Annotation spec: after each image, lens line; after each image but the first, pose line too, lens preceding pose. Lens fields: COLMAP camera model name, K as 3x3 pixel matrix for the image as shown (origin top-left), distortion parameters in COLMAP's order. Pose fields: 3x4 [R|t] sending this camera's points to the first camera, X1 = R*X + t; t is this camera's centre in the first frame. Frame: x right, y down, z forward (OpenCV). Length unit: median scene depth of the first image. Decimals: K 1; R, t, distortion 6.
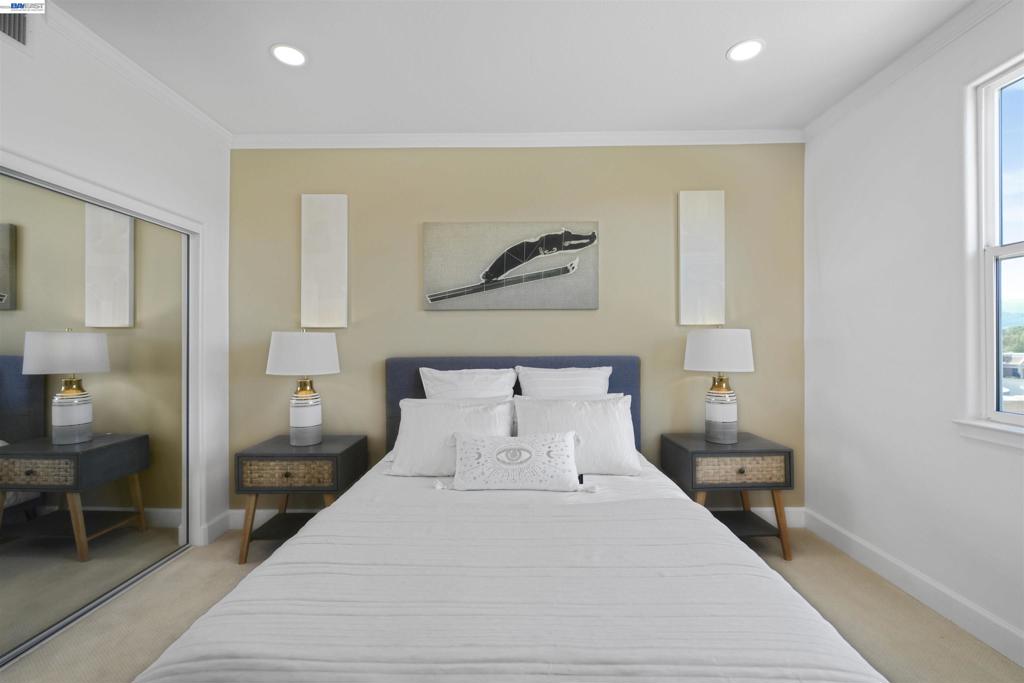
lens RADIAL K [[427.4, 0, 503.4], [0, 427.4, 341.6], [0, 0, 1]] dist [0.001675, 0.000036]
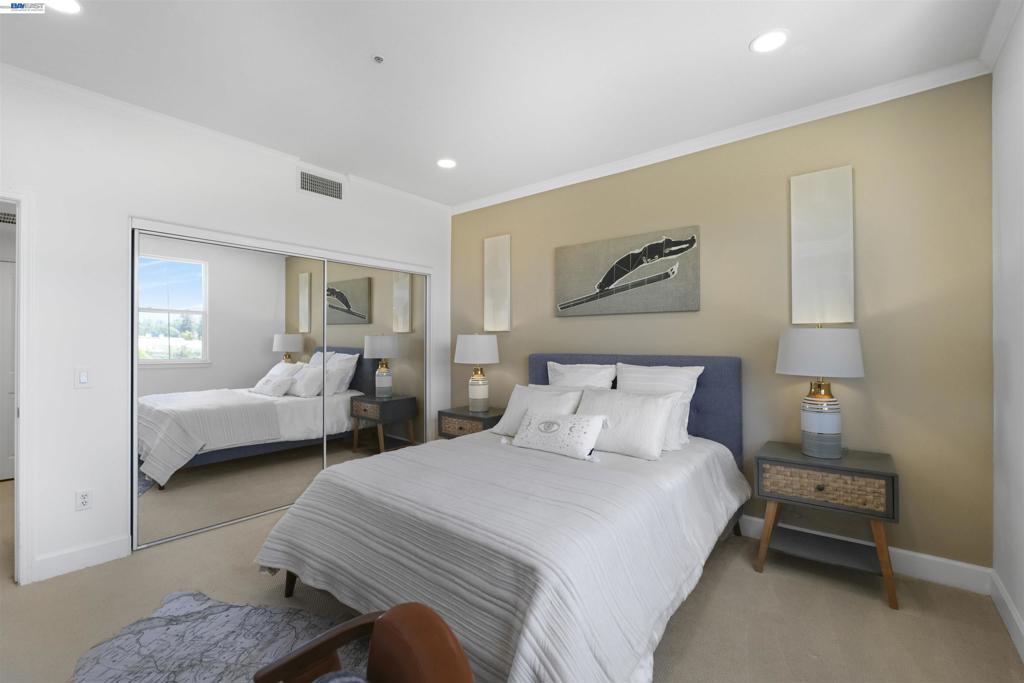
lens RADIAL K [[422.1, 0, 512.5], [0, 422.1, 341.6], [0, 0, 1]] dist [0.009951, 0.000064]
pose [[0.793338, 0.003041, -0.608773, 0.498938], [-0.003092, 0.999995, 0.000966, -0.000755], [0.608773, 0.001116, 0.793344, -0.079839]]
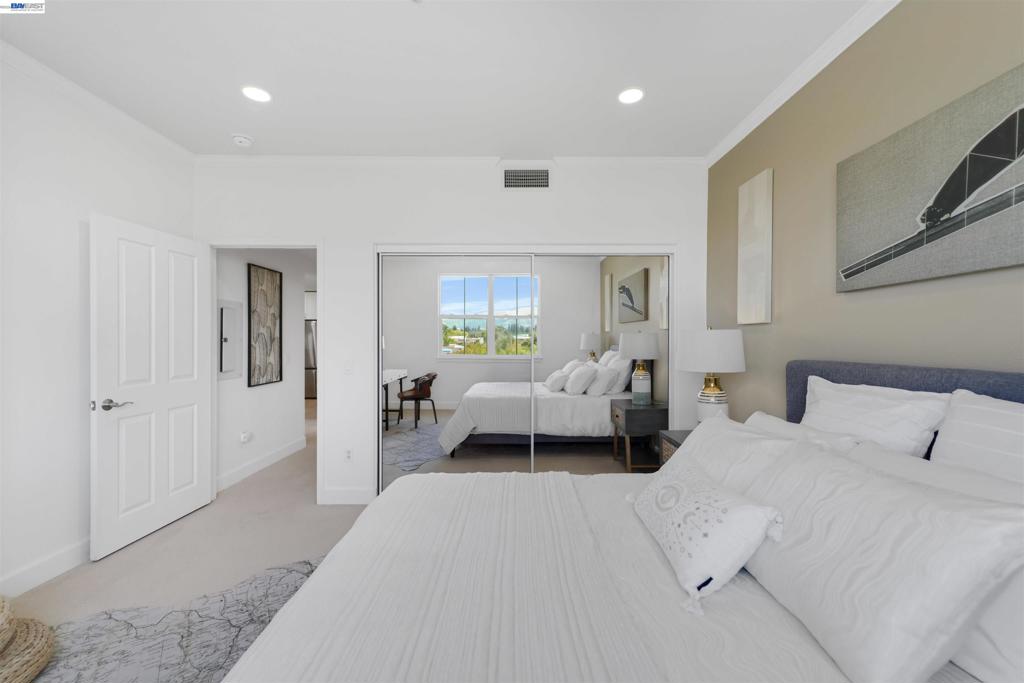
lens RADIAL K [[414.7, 0, 523.9], [0, 414.7, 342.1], [0, 0, 1]] dist [0.015340, 0.000155]
pose [[0.055676, 0.006082, -0.998430, 0.475116], [0.000027, 0.999981, 0.006093, 0.000819], [0.998449, -0.000367, 0.055674, 0.485263]]
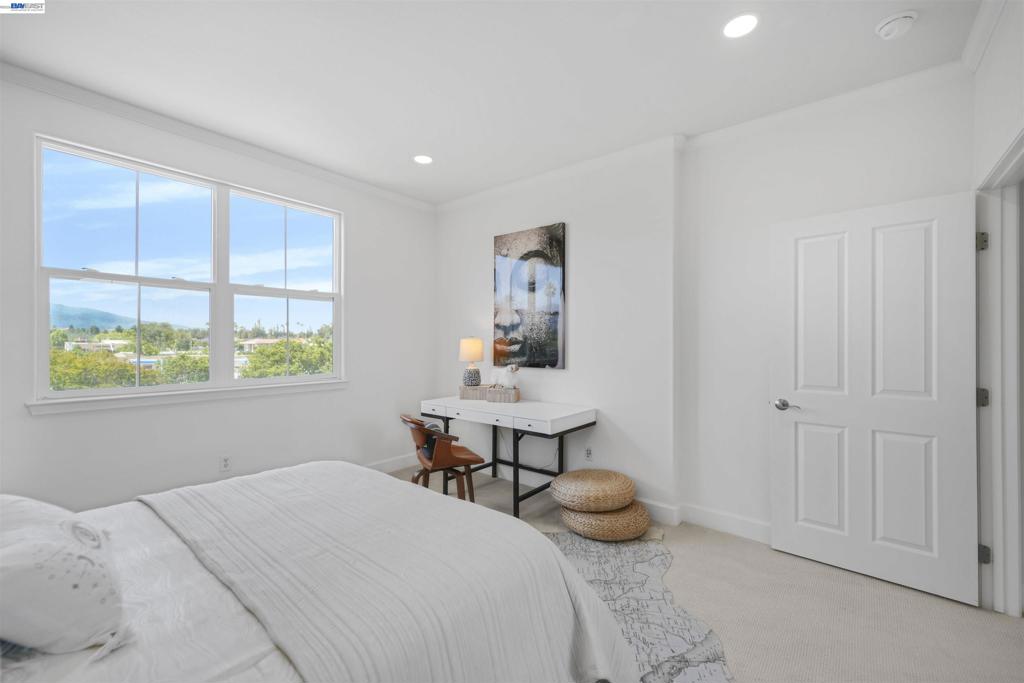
lens RADIAL K [[422.1, 0, 512.5], [0, 422.1, 341.6], [0, 0, 1]] dist [0.009951, 0.000064]
pose [[-0.792865, 0.000124, 0.609398, -0.501593], [-0.002618, 0.999990, -0.003610, 0.005442], [-0.609392, -0.004458, -0.792856, 0.735162]]
